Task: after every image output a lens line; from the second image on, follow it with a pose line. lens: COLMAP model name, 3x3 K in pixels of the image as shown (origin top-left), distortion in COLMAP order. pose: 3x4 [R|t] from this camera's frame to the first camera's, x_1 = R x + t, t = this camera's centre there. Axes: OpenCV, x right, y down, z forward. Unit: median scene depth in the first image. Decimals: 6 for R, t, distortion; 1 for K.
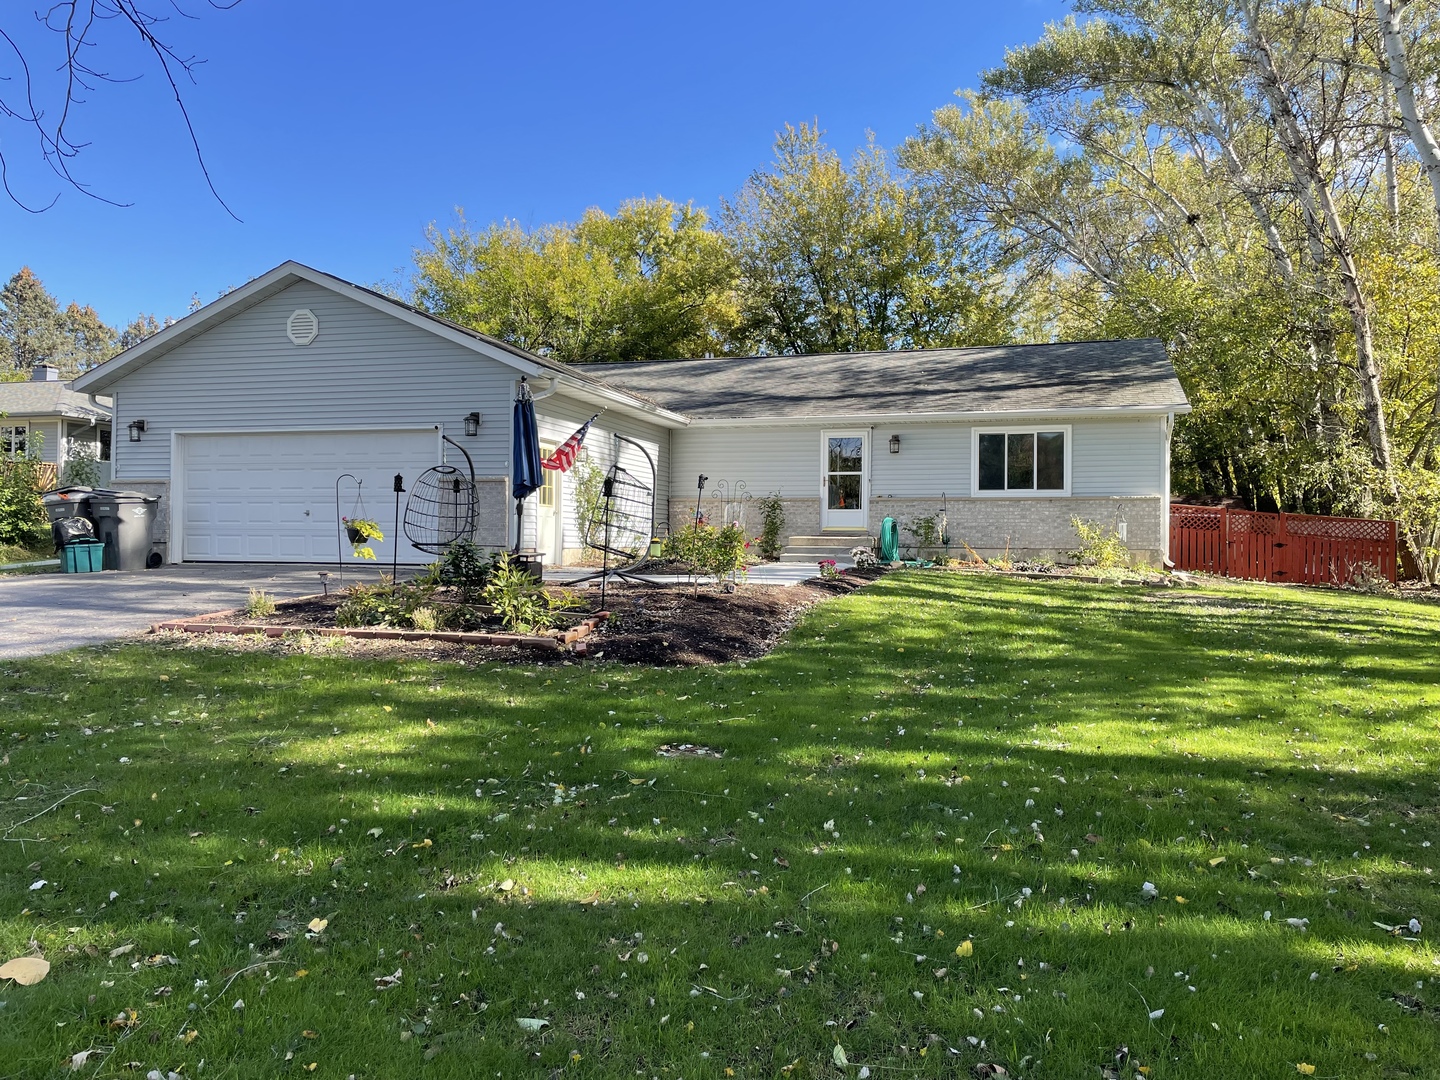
lens RADIAL K [[1090.2, 0, 721.8], [0, 1090.2, 540.2], [0, 0, 1]] dist [0.083356, -0.096291]
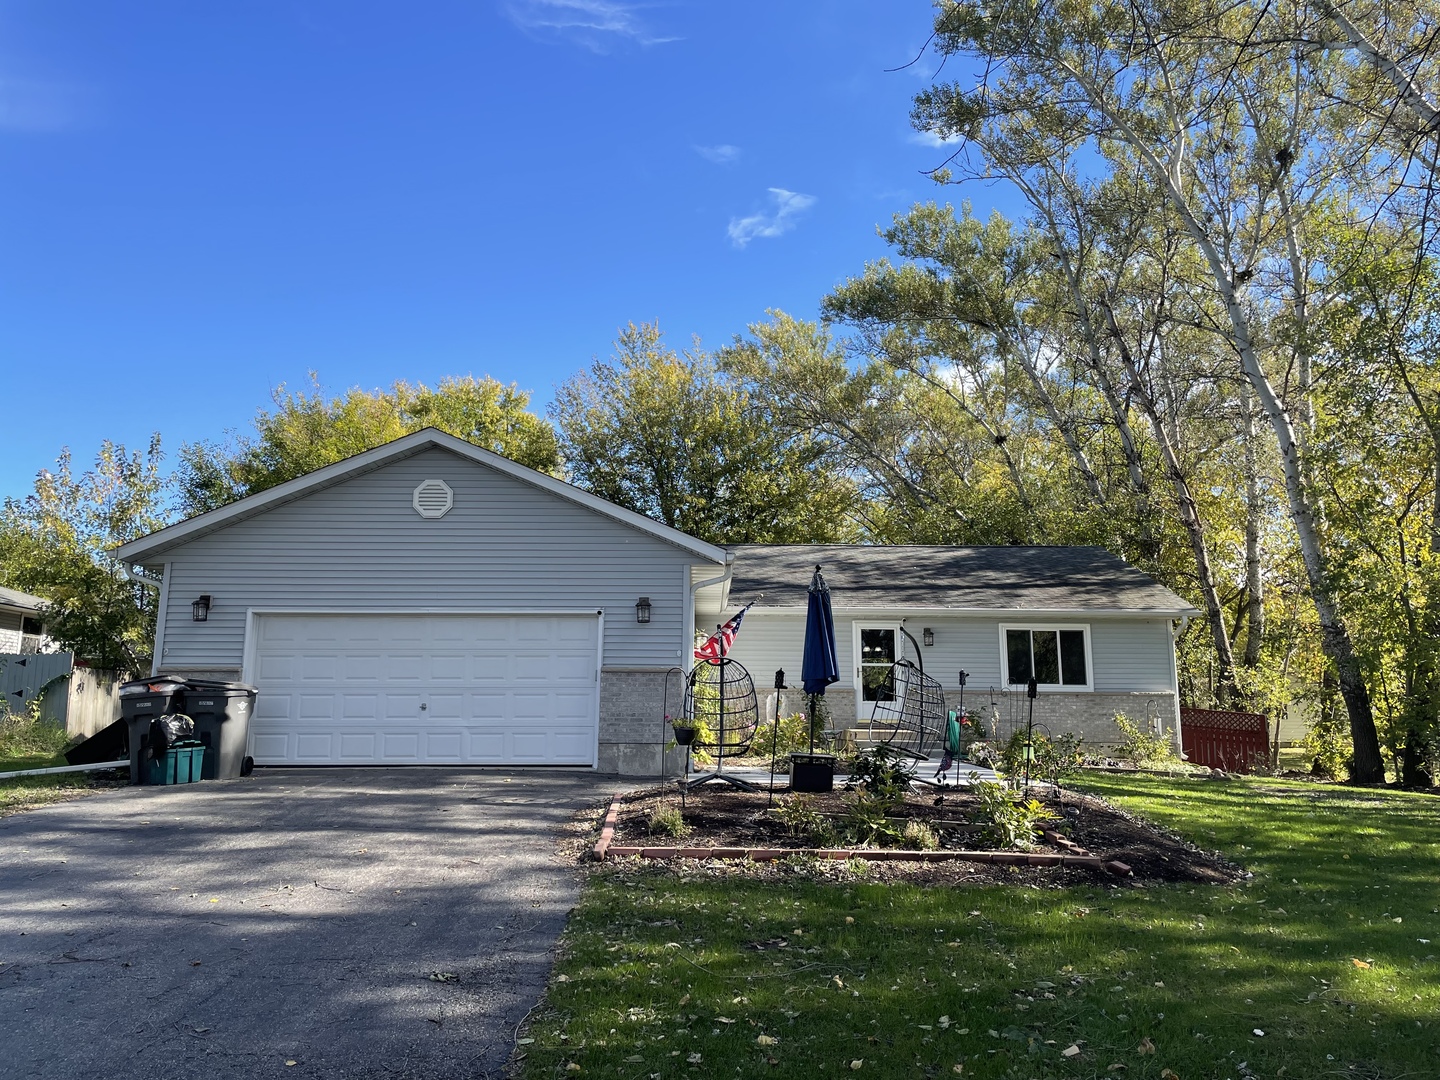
lens RADIAL K [[1090.2, 0, 720.4], [0, 1090.2, 531.3], [0, 0, 1]] dist [0.083356, -0.096291]
pose [[0.960886, 0.046770, 0.272968, -0.323131], [0.001256, 0.984891, -0.173170, -0.008736], [-0.276943, 0.166739, 0.946309, 0.071942]]
